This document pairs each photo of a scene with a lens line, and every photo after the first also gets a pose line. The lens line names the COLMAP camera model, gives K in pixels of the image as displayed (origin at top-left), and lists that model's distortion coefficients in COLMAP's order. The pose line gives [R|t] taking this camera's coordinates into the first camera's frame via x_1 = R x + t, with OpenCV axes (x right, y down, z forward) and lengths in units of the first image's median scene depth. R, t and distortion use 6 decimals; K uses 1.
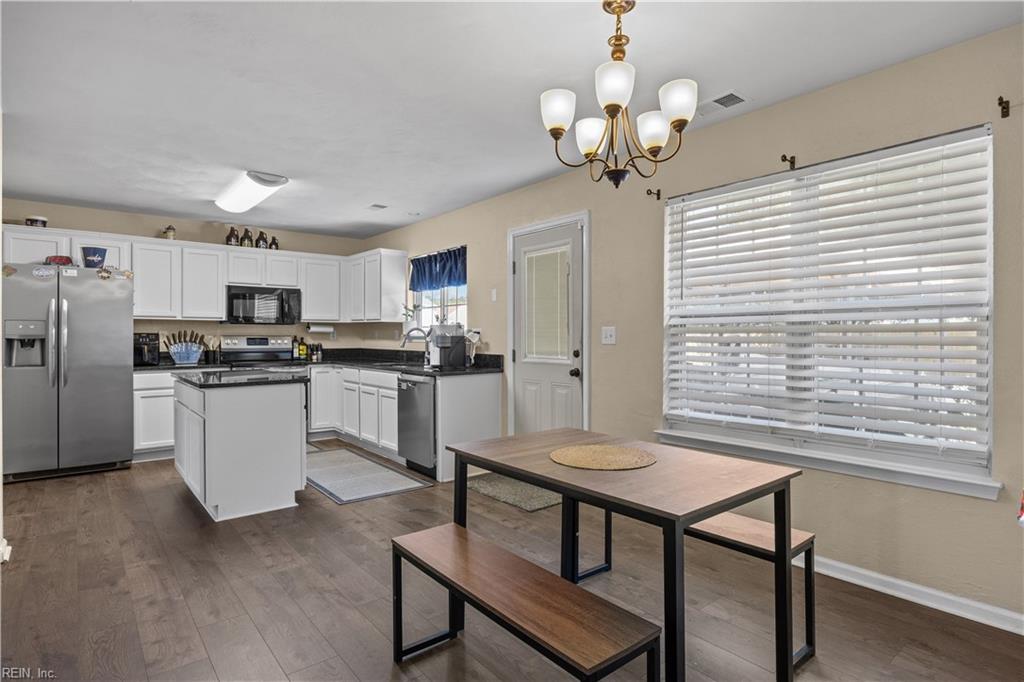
lens RADIAL K [[528.2, 0, 513.7], [0, 528.2, 341.4], [0, 0, 1]] dist [0.000216, -0.000456]
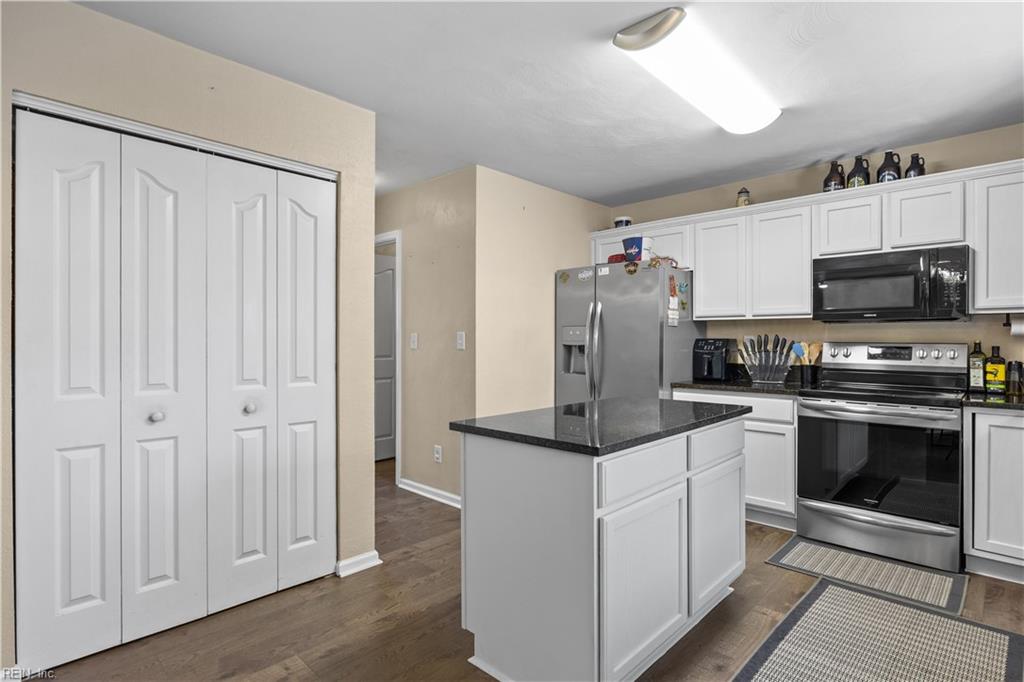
lens RADIAL K [[521.0, 0, 512.0], [0, 521.0, 341.0], [0, 0, 1]] dist [-0.008892, -0.001119]
pose [[0.121455, 0.000897, -0.992597, 0.009339], [-0.012146, 0.999926, -0.000583, -0.008595], [0.992523, 0.012126, 0.121456, 0.637788]]
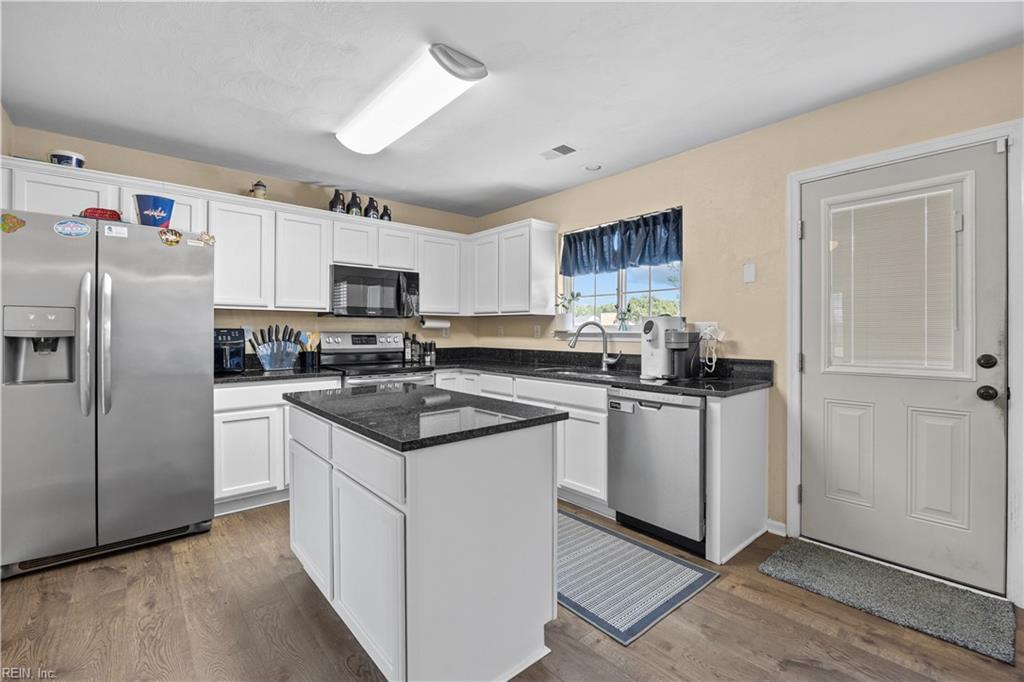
lens RADIAL K [[442.6, 0, 518.5], [0, 442.6, 335.8], [0, 0, 1]] dist [-0.010025, 0.000717]
pose [[0.999534, -0.000493, 0.030530, -0.327102], [0.000607, 0.999993, -0.003720, -0.003506], [-0.030528, 0.003737, 0.999527, 0.401377]]
